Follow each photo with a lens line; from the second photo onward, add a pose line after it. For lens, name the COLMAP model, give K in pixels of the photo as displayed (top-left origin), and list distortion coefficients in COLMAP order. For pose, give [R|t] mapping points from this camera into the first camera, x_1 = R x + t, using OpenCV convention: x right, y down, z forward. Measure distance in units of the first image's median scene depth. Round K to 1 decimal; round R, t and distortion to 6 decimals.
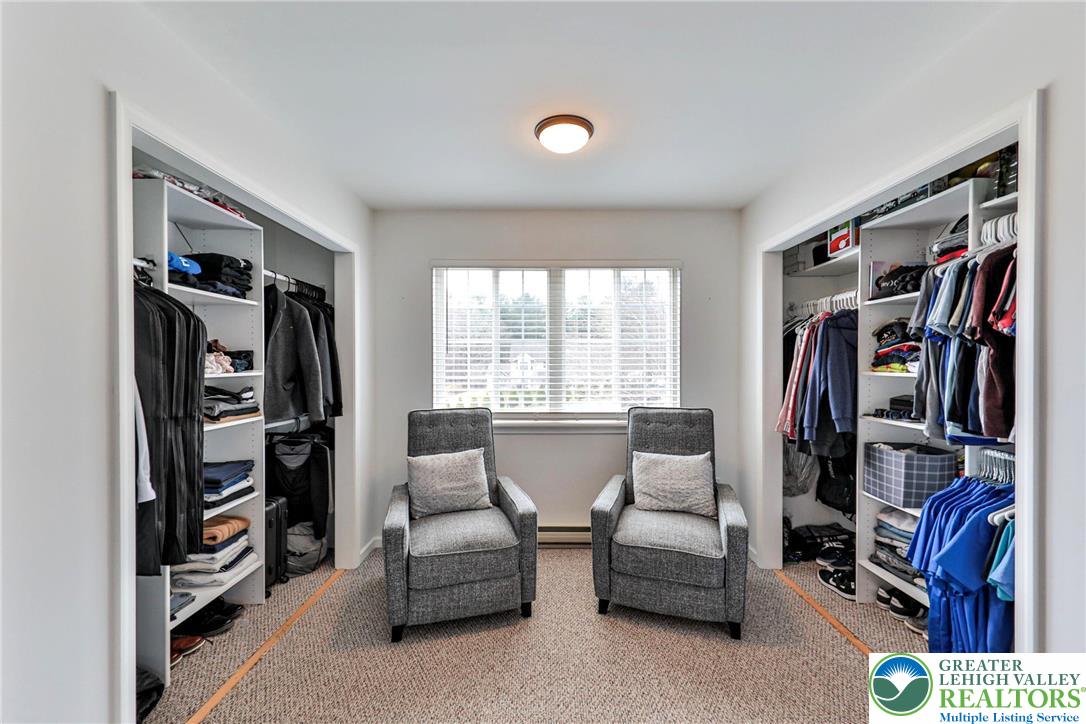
lens RADIAL K [[429.2, 0, 558.7], [0, 429.2, 365.4], [0, 0, 1]] dist [0.035301, 0.000063]
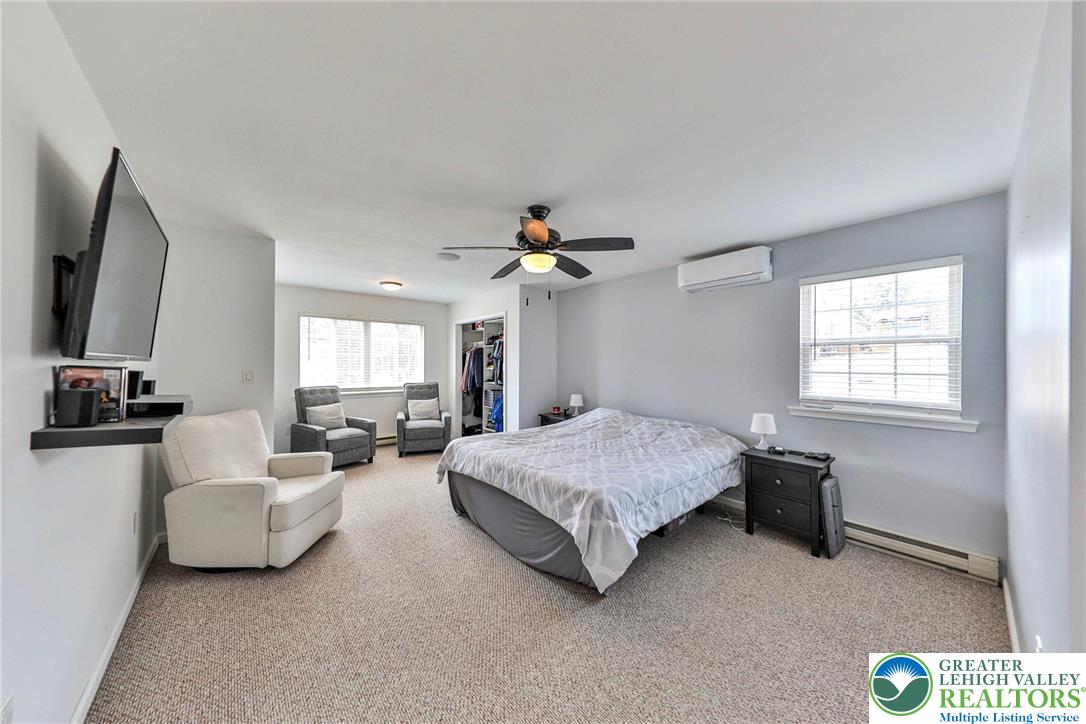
lens RADIAL K [[355.4, 0, 544.1], [0, 355.4, 361.1], [0, 0, 1]] dist [0.004393, -0.000056]
pose [[0.773829, 0.004111, 0.633381, -0.560604], [0.003705, 0.999932, -0.011016, -0.002663], [-0.633383, 0.010871, 0.773762, -1.184154]]
